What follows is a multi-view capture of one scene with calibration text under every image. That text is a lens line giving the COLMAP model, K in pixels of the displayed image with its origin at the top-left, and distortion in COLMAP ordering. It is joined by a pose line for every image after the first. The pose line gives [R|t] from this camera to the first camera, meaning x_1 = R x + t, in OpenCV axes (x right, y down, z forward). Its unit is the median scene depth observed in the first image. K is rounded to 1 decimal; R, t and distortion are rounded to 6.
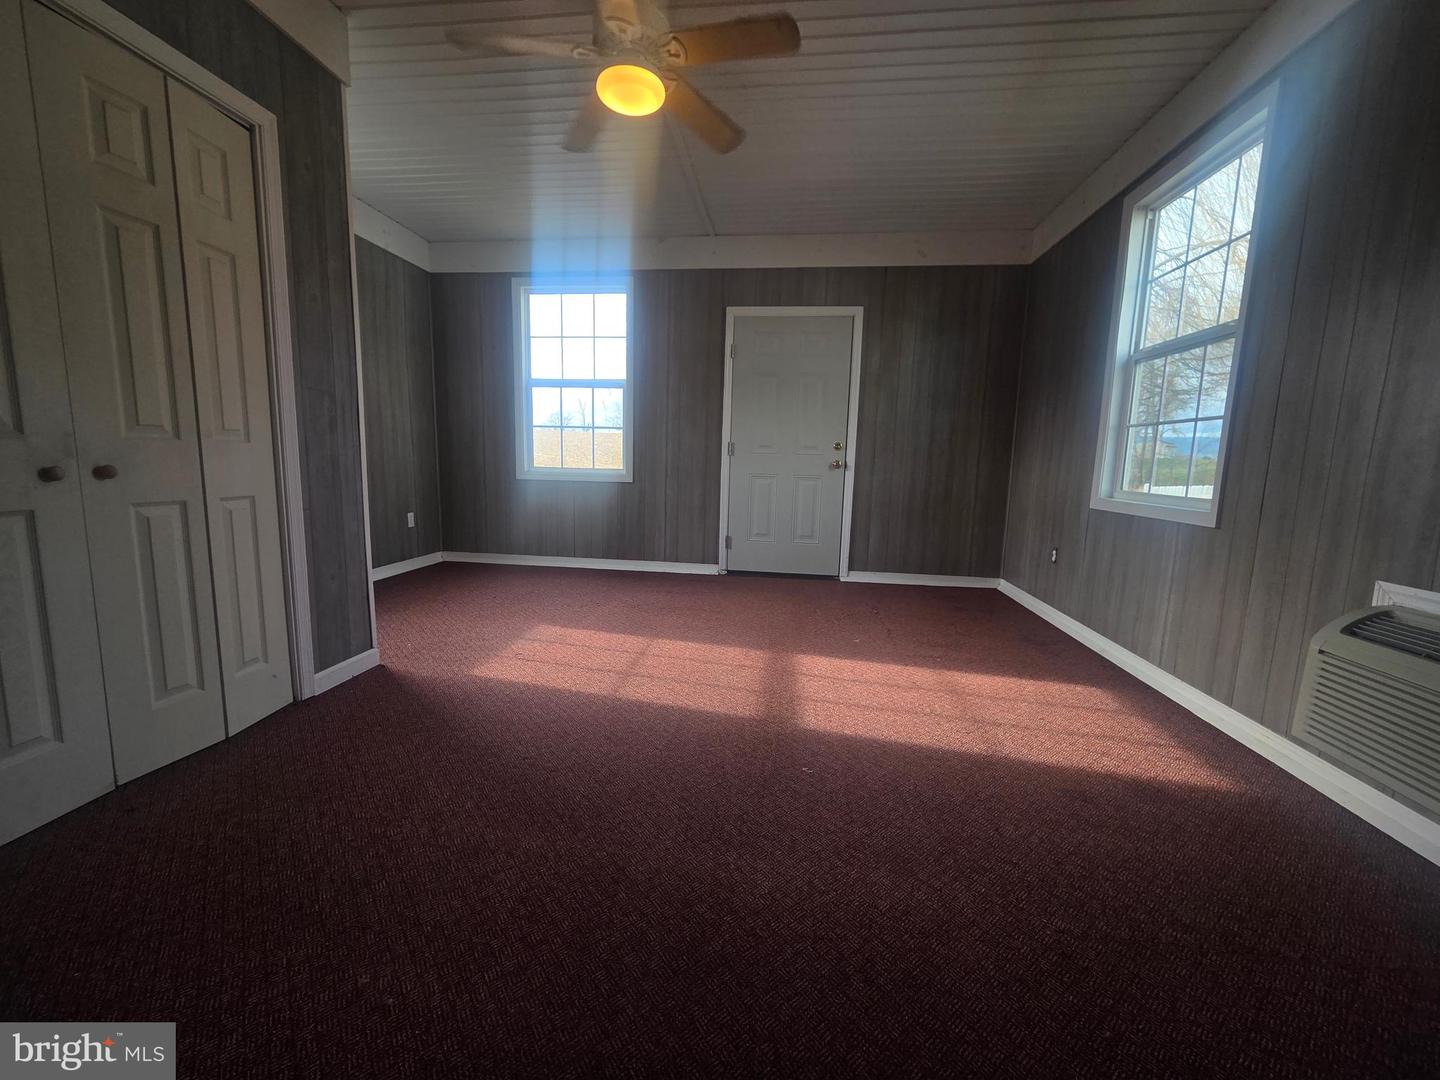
lens RADIAL K [[591.6, 0, 715.2], [0, 591.6, 542.9], [0, 0, 1]] dist [0.001472, -0.000670]
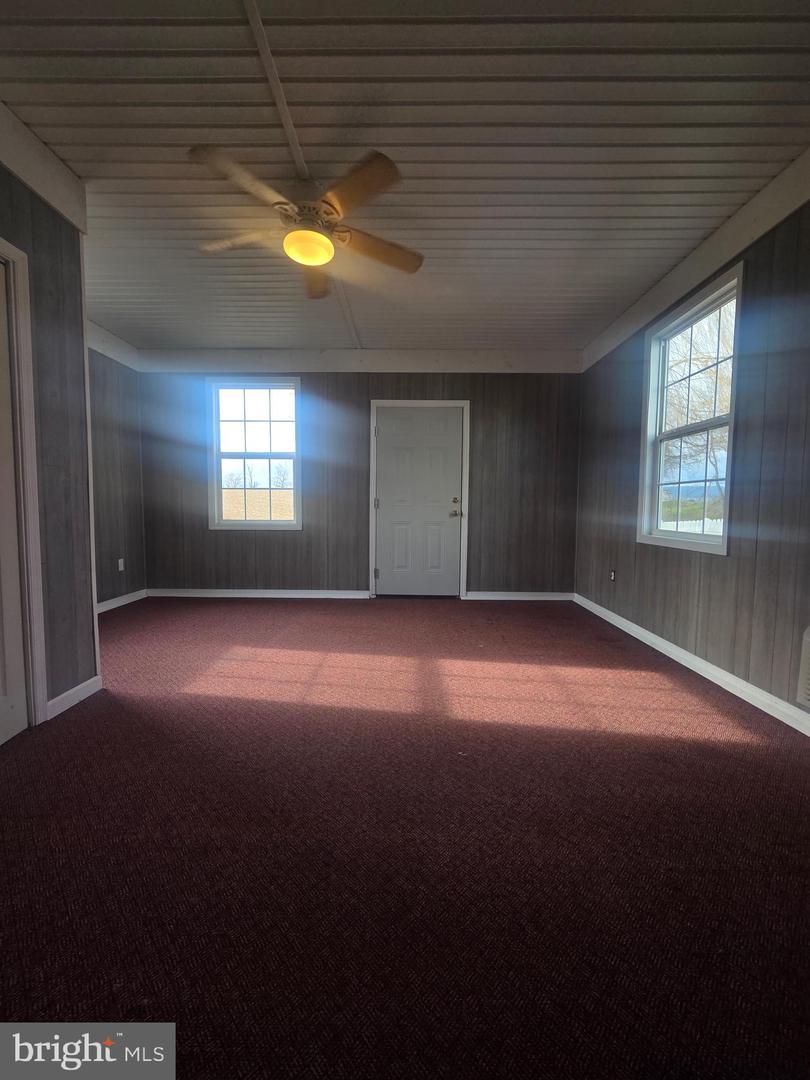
lens RADIAL K [[443.7, 0, 404.2], [0, 443.7, 538.1], [0, 0, 1]] dist [0.001472, -0.000670]
pose [[0.993257, -0.026692, 0.112817, -0.051380], [0.034604, 0.997033, -0.068763, -0.018865], [-0.110647, 0.072204, 0.991234, 0.011280]]
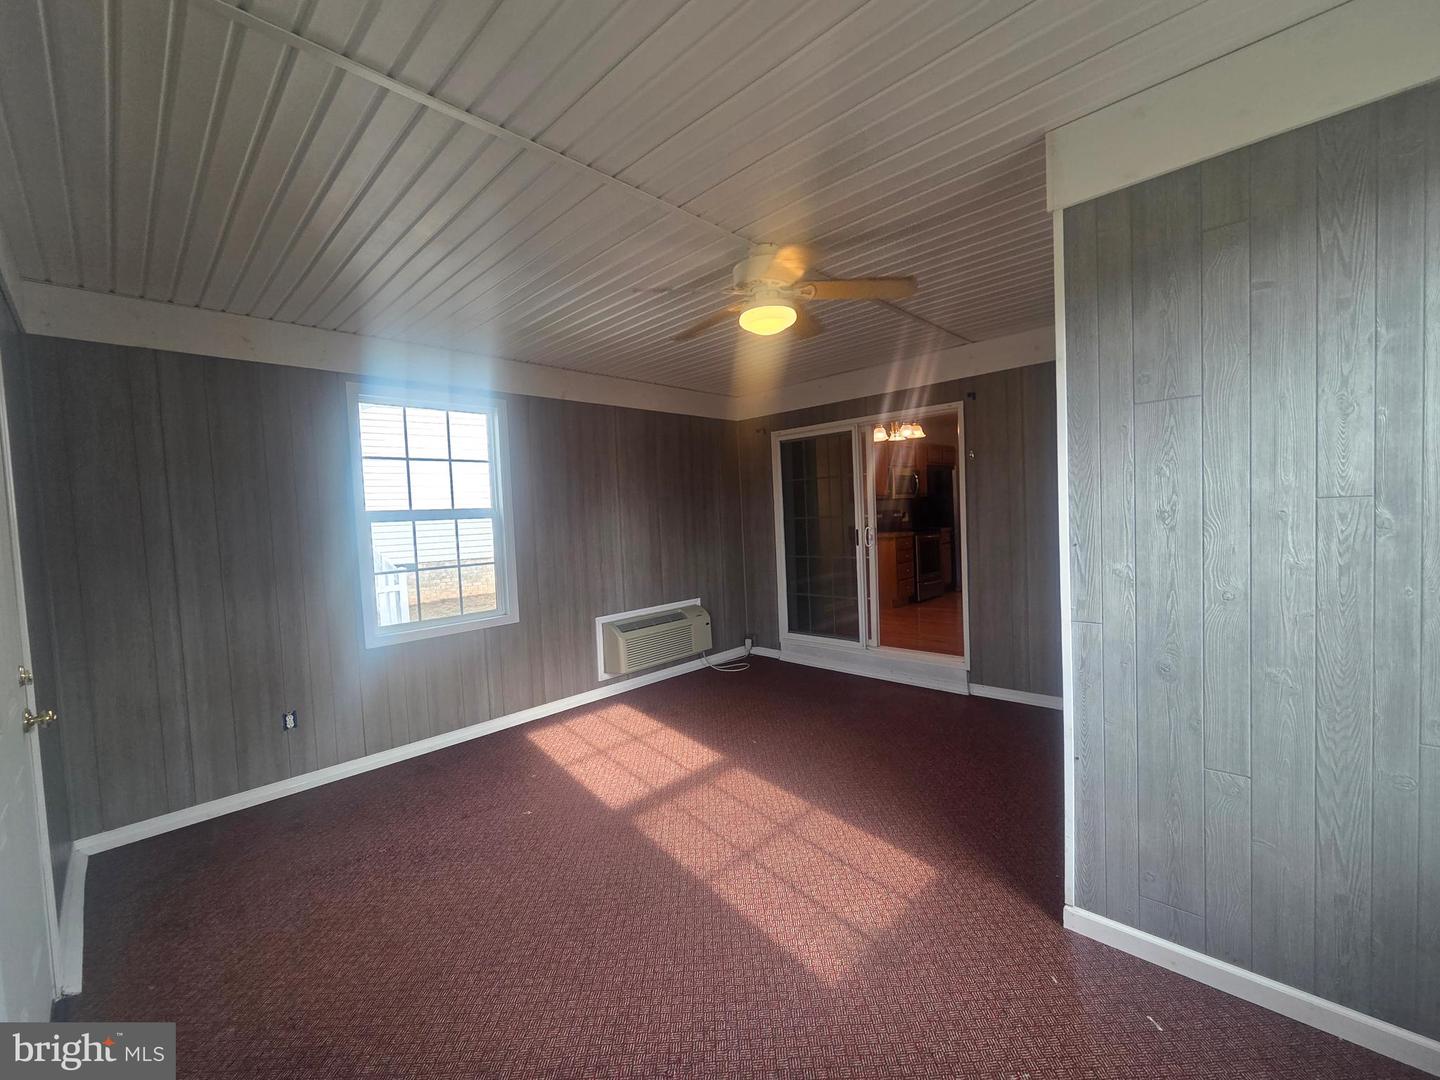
lens RADIAL K [[591.6, 0, 716.0], [0, 591.6, 541.3], [0, 0, 1]] dist [0.001472, -0.000670]
pose [[-0.798995, -0.018991, 0.601038, -0.713144], [0.109902, 0.978055, 0.177004, -0.499340], [-0.591209, 0.207481, -0.779374, 1.900463]]
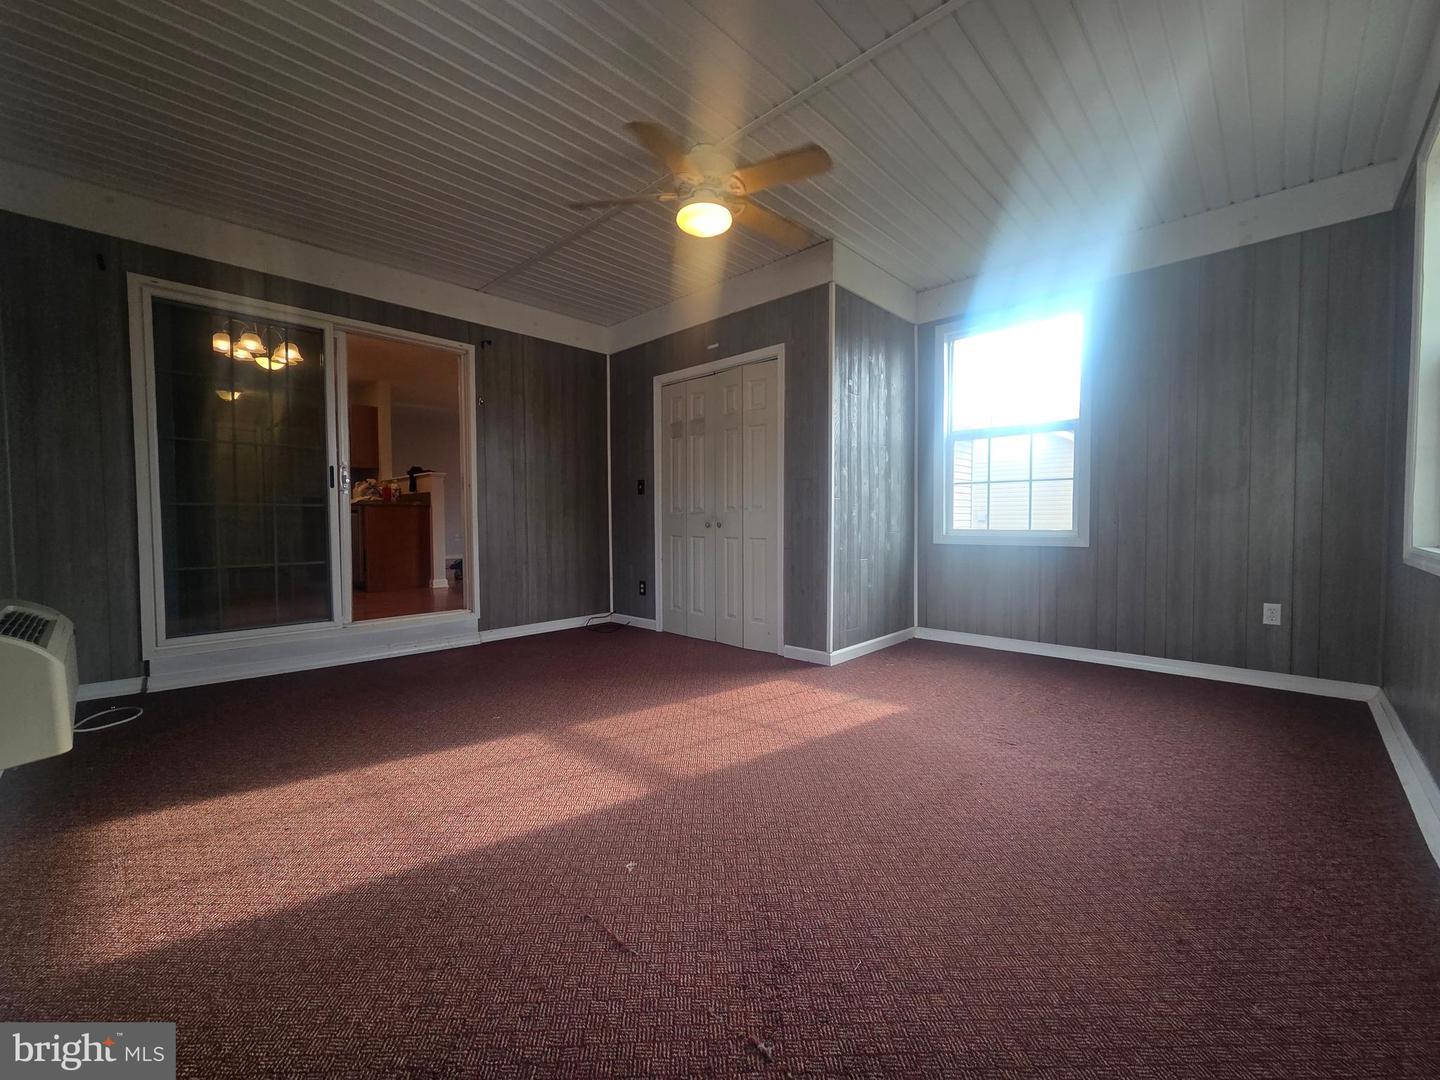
lens RADIAL K [[591.6, 0, 716.6], [0, 591.6, 541.0], [0, 0, 1]] dist [0.001472, -0.000670]
pose [[-0.597883, 0.005869, -0.801562, 0.766452], [-0.126862, 0.986678, 0.101850, -0.209823], [0.791481, 0.162582, -0.589174, 1.694330]]
